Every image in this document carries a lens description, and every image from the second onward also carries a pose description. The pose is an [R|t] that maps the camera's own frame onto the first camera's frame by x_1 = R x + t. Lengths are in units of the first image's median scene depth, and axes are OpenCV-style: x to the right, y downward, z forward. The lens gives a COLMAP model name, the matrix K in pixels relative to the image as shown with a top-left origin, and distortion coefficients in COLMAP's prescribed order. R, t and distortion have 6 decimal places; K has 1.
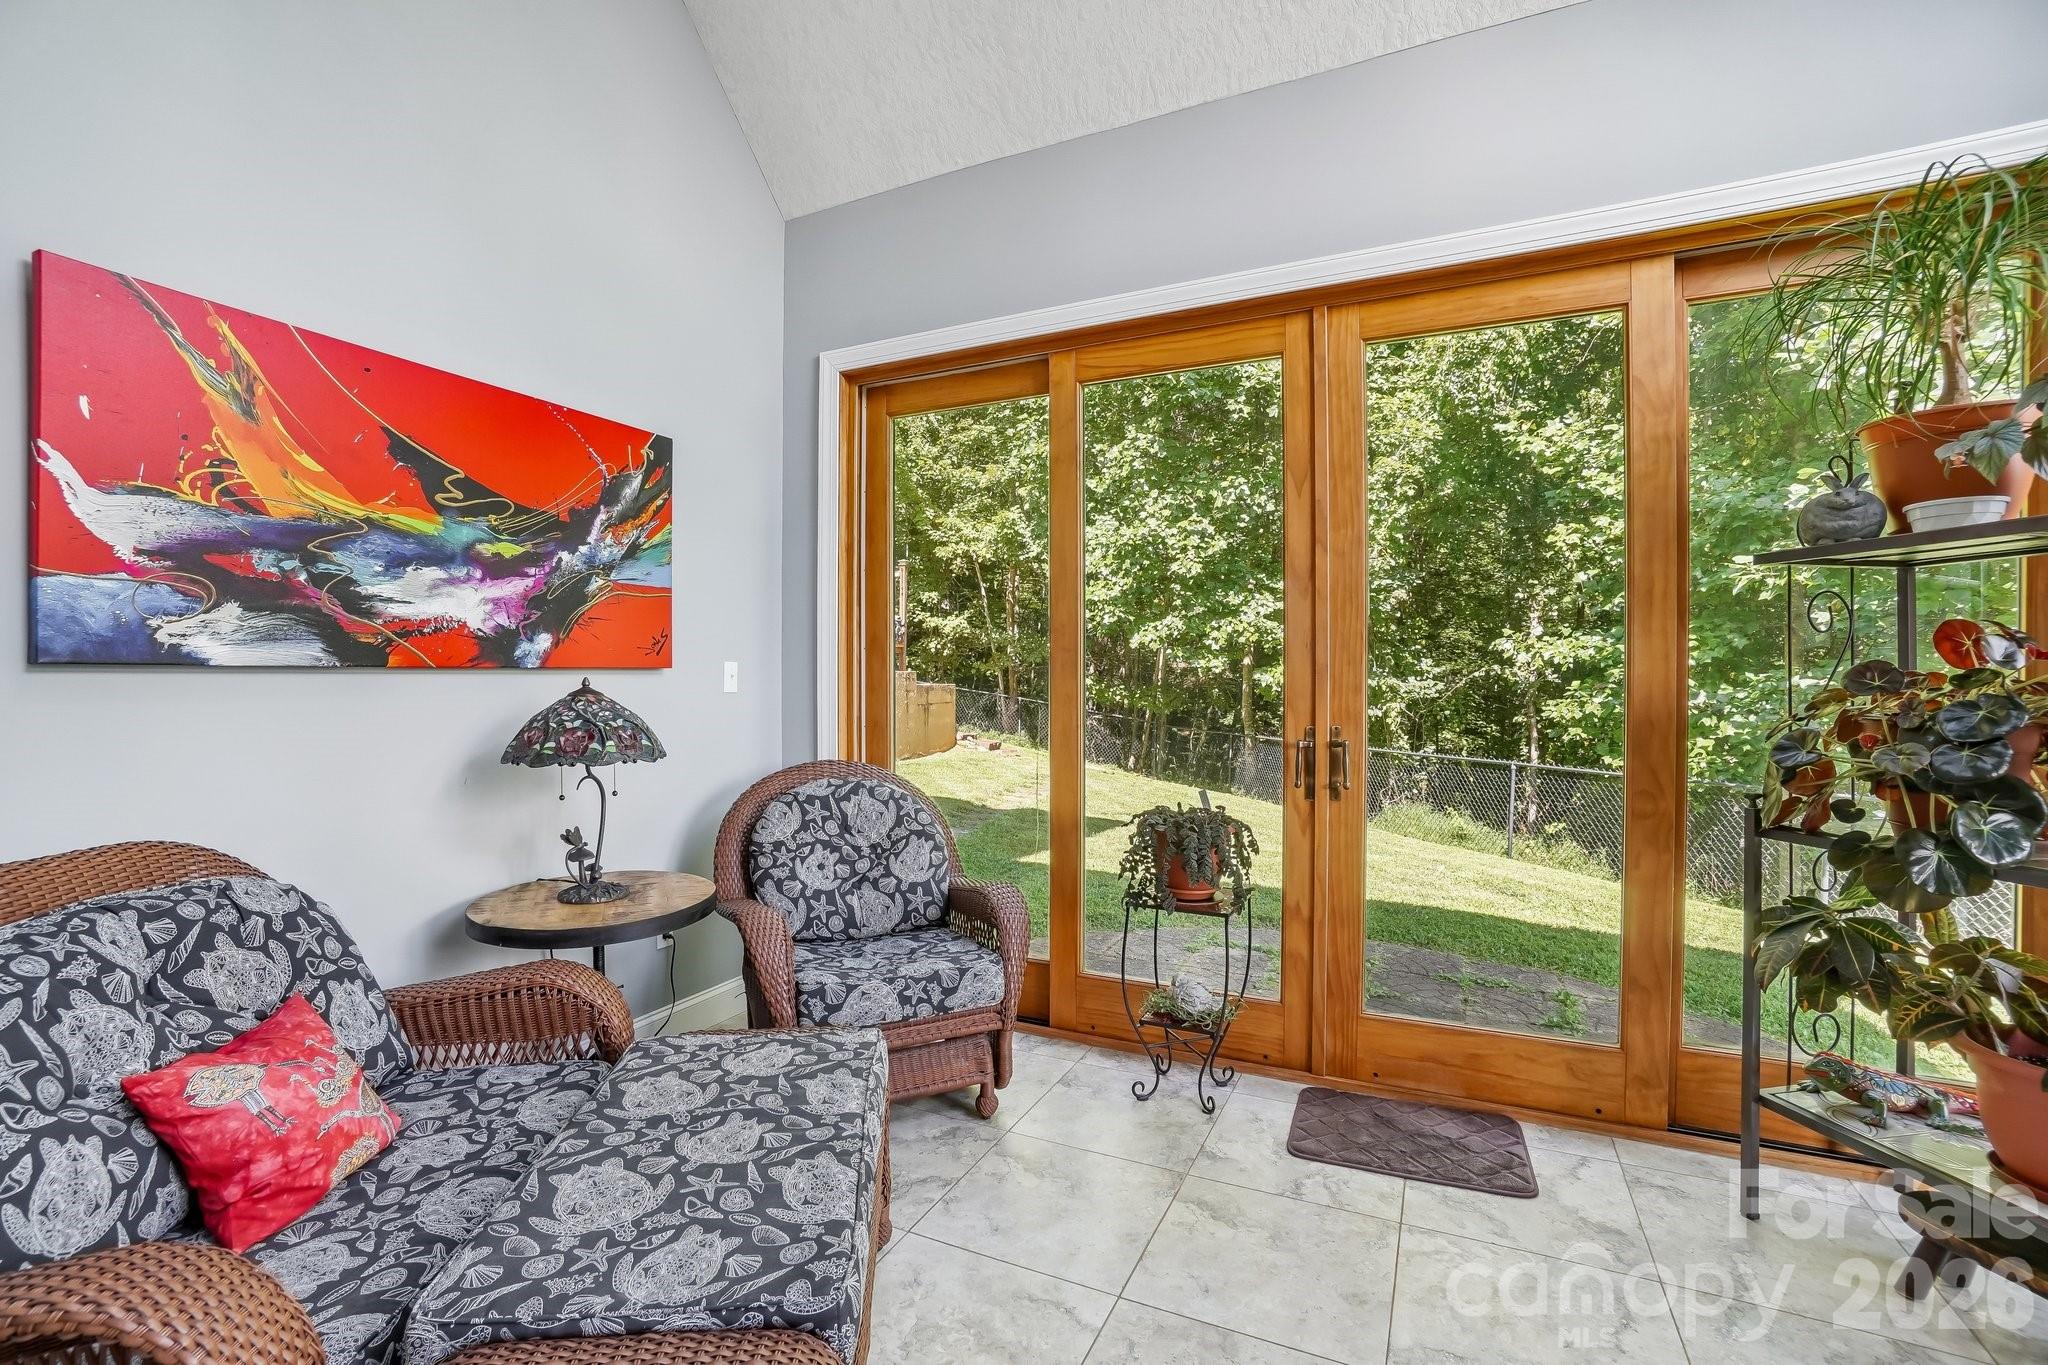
lens RADIAL K [[902.5, 0, 1018.6], [0, 902.5, 670.3], [0, 0, 1]] dist [-0.062514, 0.022609]
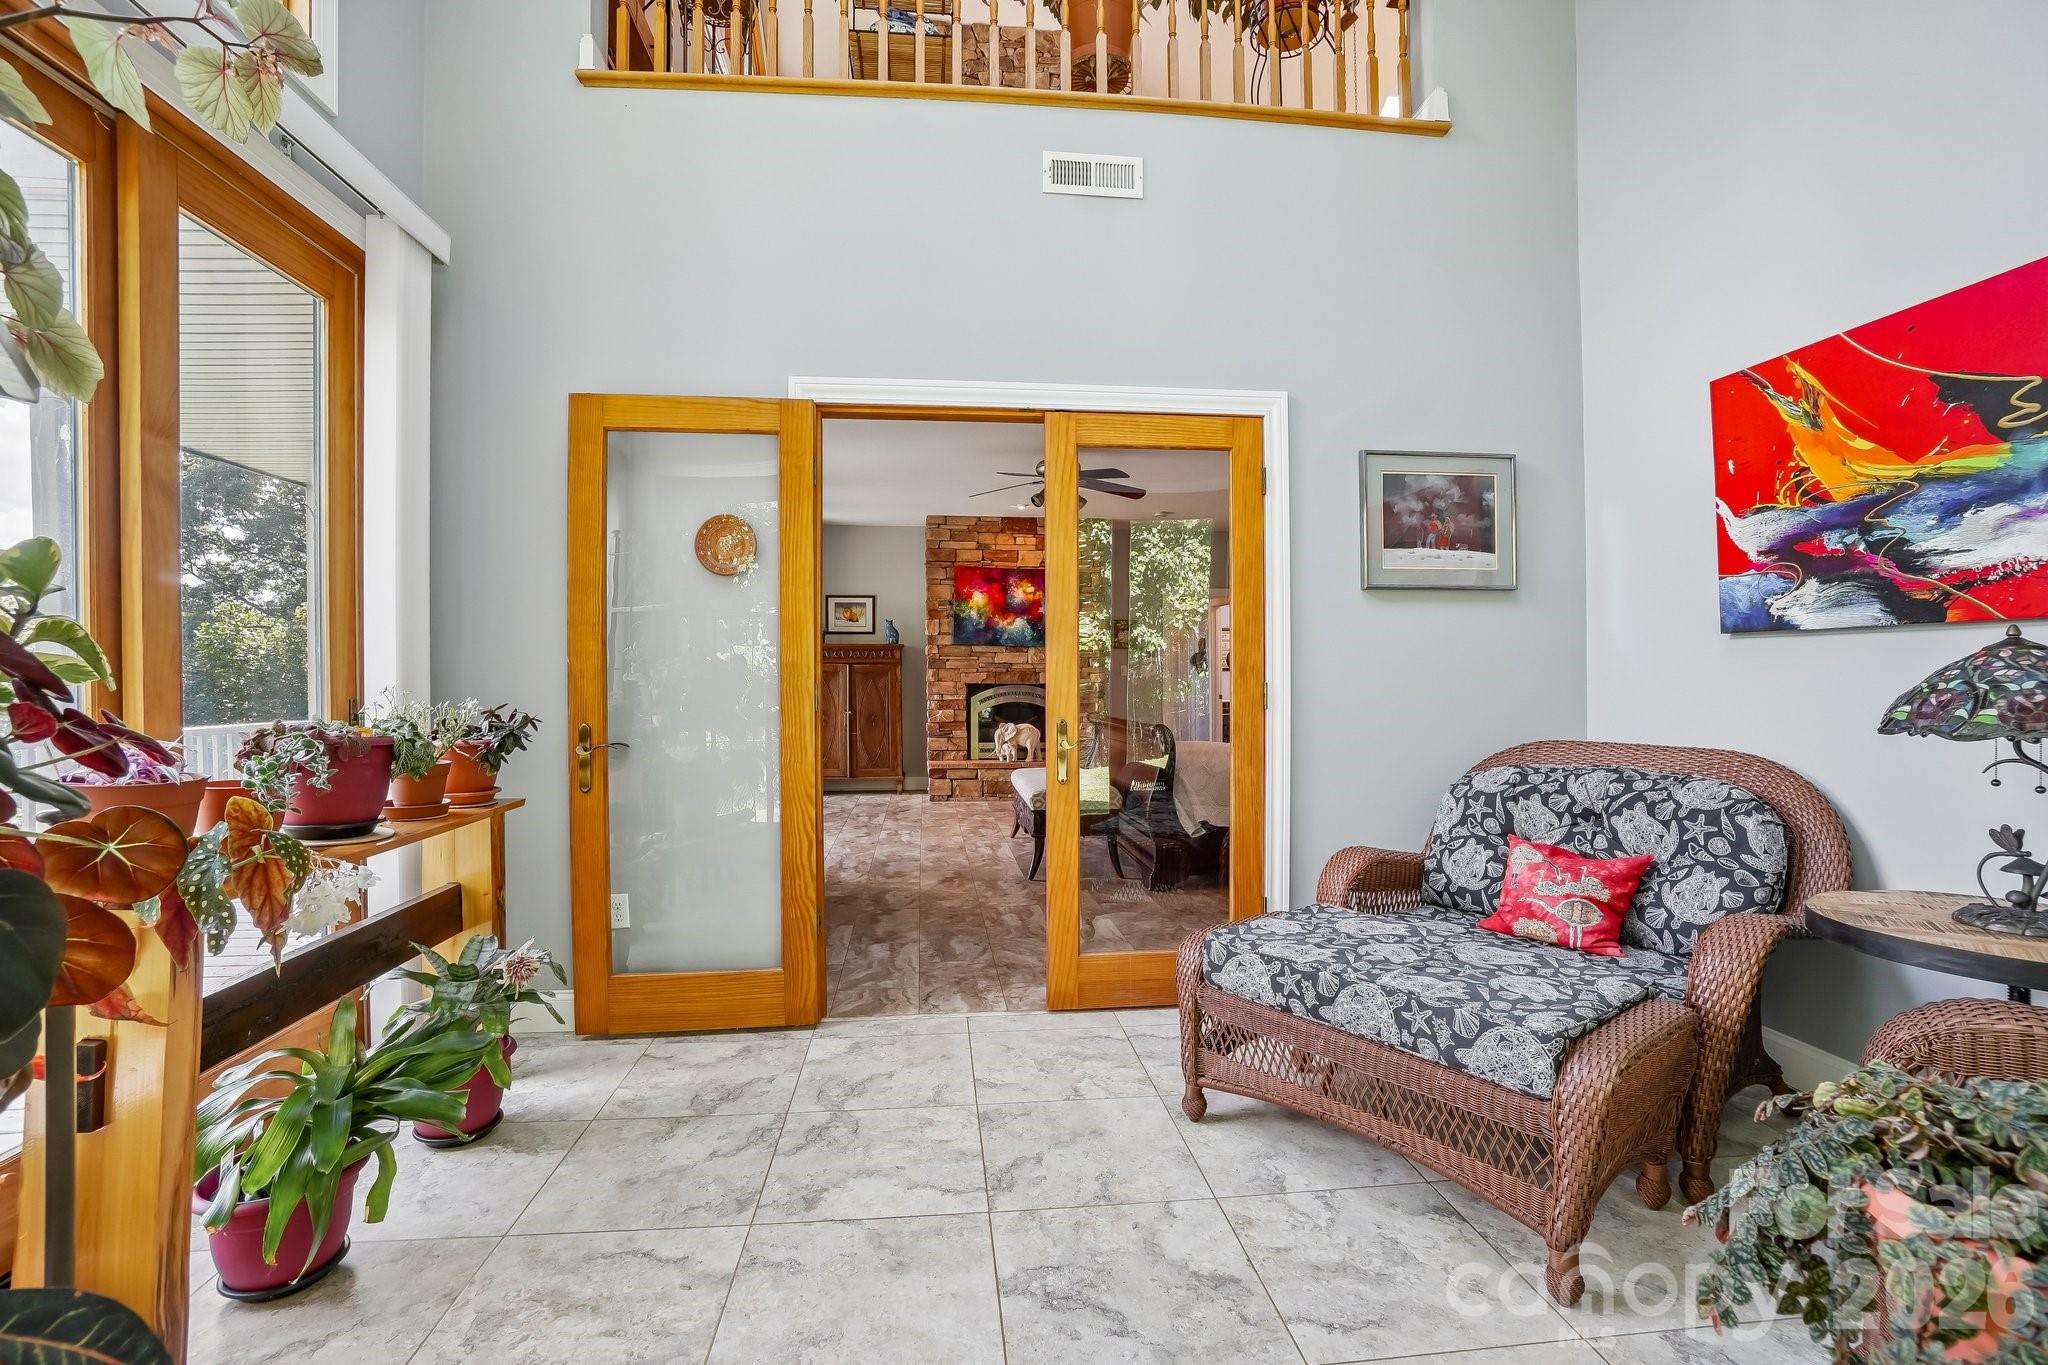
lens RADIAL K [[909.1, 0, 1023.0], [0, 909.1, 676.2], [0, 0, 1]] dist [-0.062651, 0.023253]
pose [[-0.850515, 0.007355, -0.525899, 0.701467], [0.010360, 0.999942, -0.002770, 0.051923], [0.525848, -0.007805, -0.850542, 1.405738]]
